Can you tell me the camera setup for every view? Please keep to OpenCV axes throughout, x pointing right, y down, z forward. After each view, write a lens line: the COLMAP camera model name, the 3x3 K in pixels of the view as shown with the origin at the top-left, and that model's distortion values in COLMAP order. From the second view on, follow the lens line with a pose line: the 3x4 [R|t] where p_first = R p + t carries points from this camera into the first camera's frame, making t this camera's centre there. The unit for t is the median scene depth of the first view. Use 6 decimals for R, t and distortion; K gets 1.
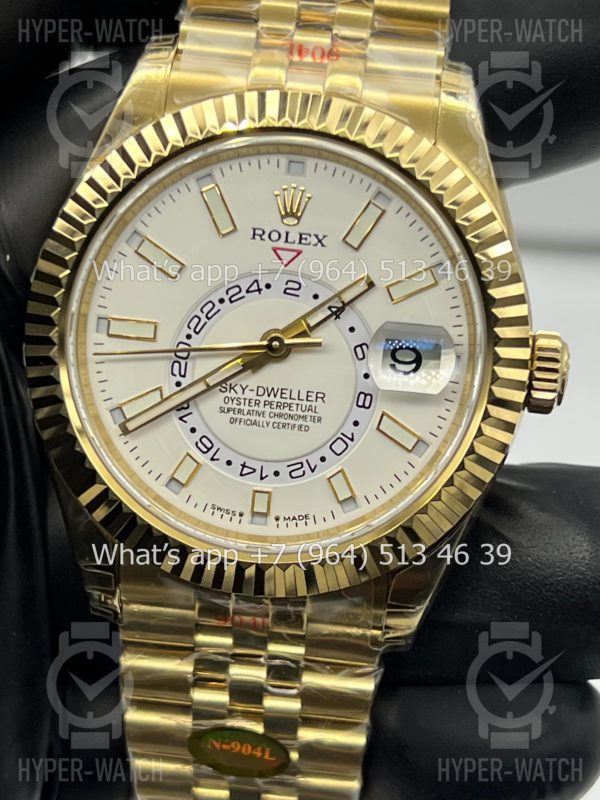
lens RADIAL K [[1844.2, 0, 297.5], [0, 1844.2, 420.7], [0, 0, 1]] dist [0.379326, 0.000000]
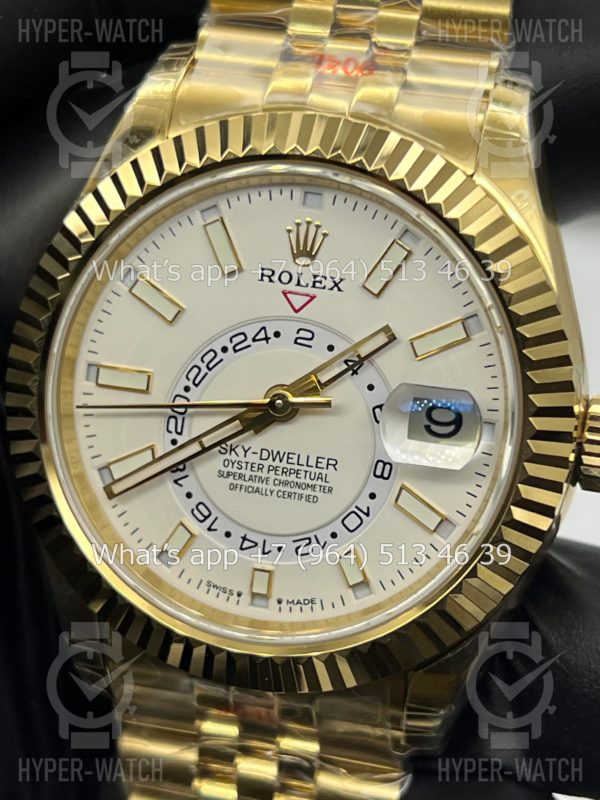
lens RADIAL K [[1844.2, 0, 294.9], [0, 1844.2, 406.3], [0, 0, 1]] dist [0.379326, 0.000000]
pose [[0.988173, 0.034927, -0.149313, 0.123251], [-0.030694, 0.999061, 0.030565, -0.065658], [0.150241, -0.025620, 0.988317, 0.140243]]
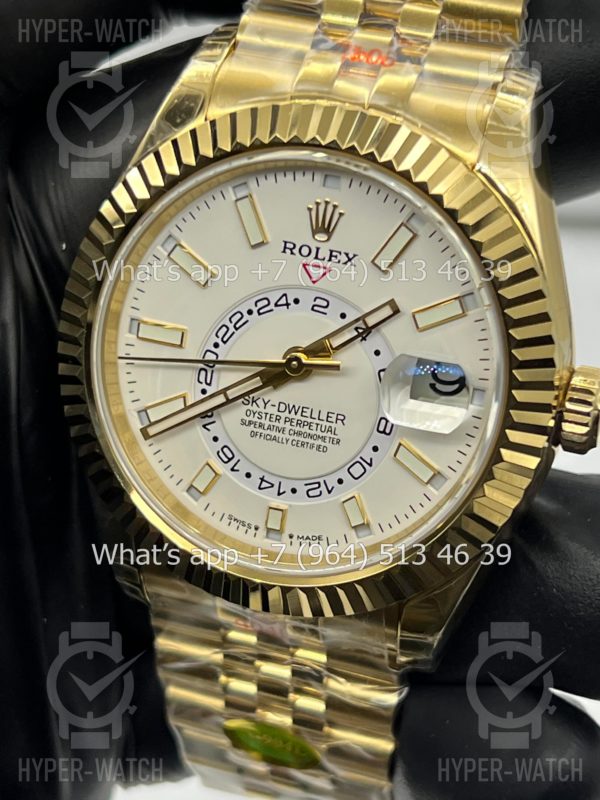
lens RADIAL K [[1844.2, 0, 305.1], [0, 1844.2, 403.6], [0, 0, 1]] dist [0.379326, 0.000000]
pose [[0.972188, 0.090087, -0.216180, 0.203284], [-0.063691, 0.989969, 0.126115, -0.142079], [0.225373, -0.108838, 0.968174, 0.053150]]
